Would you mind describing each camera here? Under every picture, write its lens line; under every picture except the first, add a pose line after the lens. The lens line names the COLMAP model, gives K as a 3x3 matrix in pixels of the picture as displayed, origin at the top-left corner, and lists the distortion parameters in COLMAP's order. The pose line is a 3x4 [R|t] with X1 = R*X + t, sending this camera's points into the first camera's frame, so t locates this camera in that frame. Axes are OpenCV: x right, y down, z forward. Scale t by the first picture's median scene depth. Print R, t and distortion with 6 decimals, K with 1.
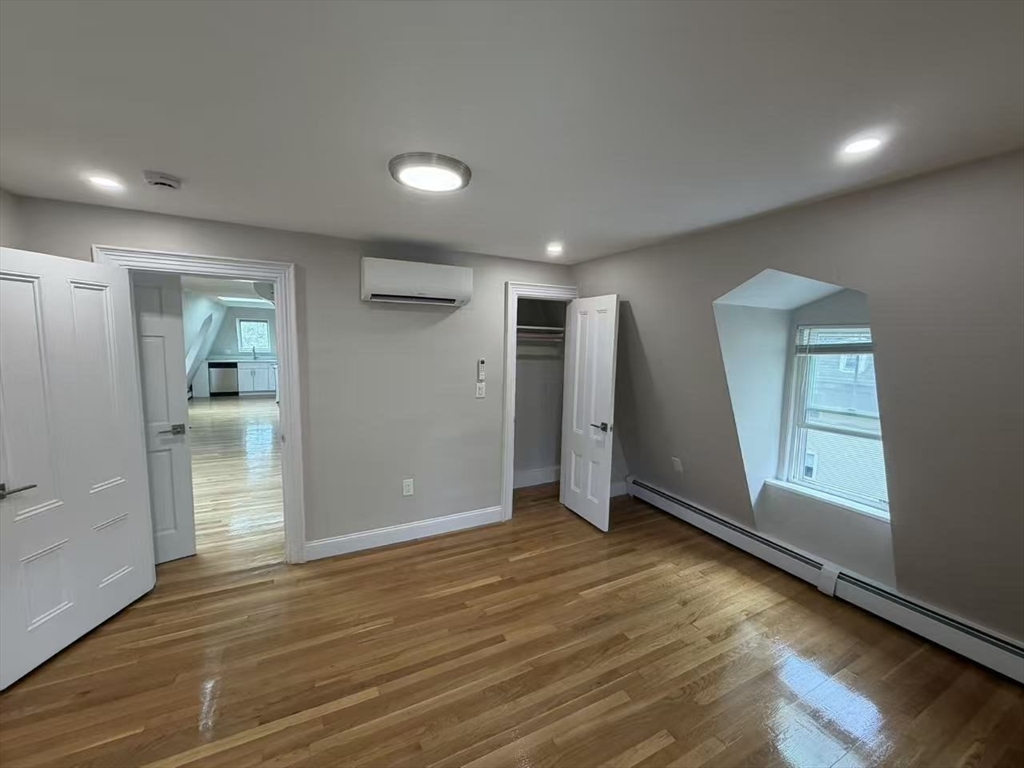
lens RADIAL K [[407.9, 0, 507.7], [0, 407.9, 382.7], [0, 0, 1]] dist [0.000827, -0.000169]
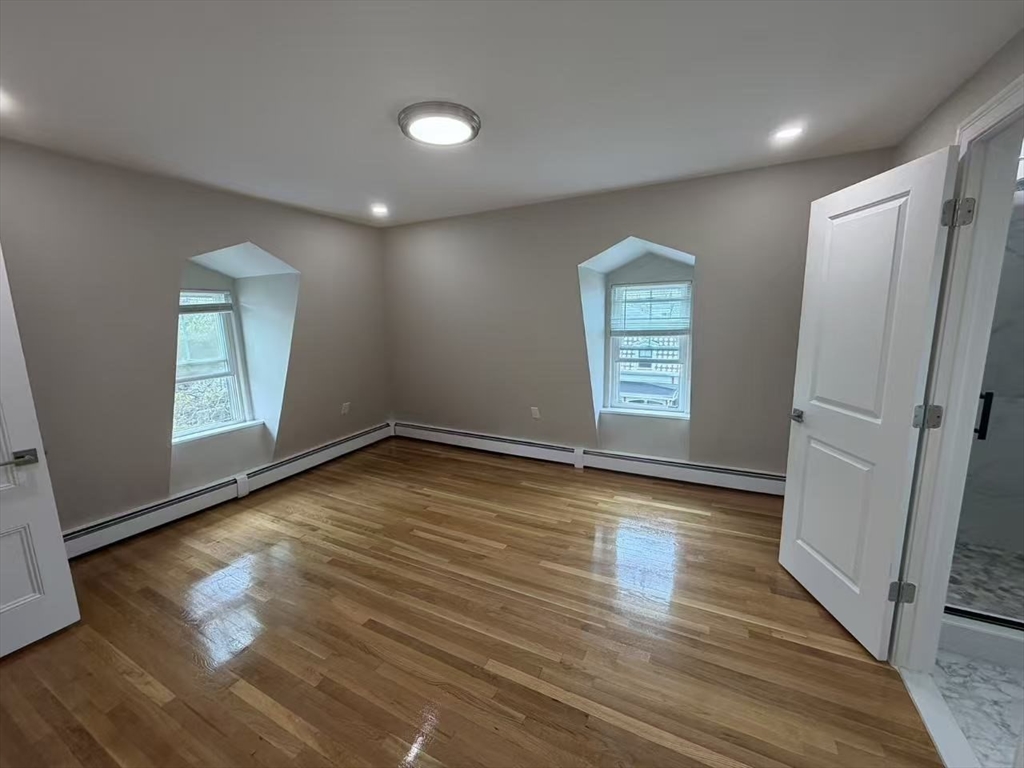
lens RADIAL K [[407.9, 0, 507.7], [0, 407.9, 382.7], [0, 0, 1]] dist [0.000827, -0.000169]
pose [[-0.586261, -0.142622, 0.797469, -0.789134], [0.090844, 0.966599, 0.239655, -0.086499], [-0.805013, 0.212946, -0.553723, 1.046893]]
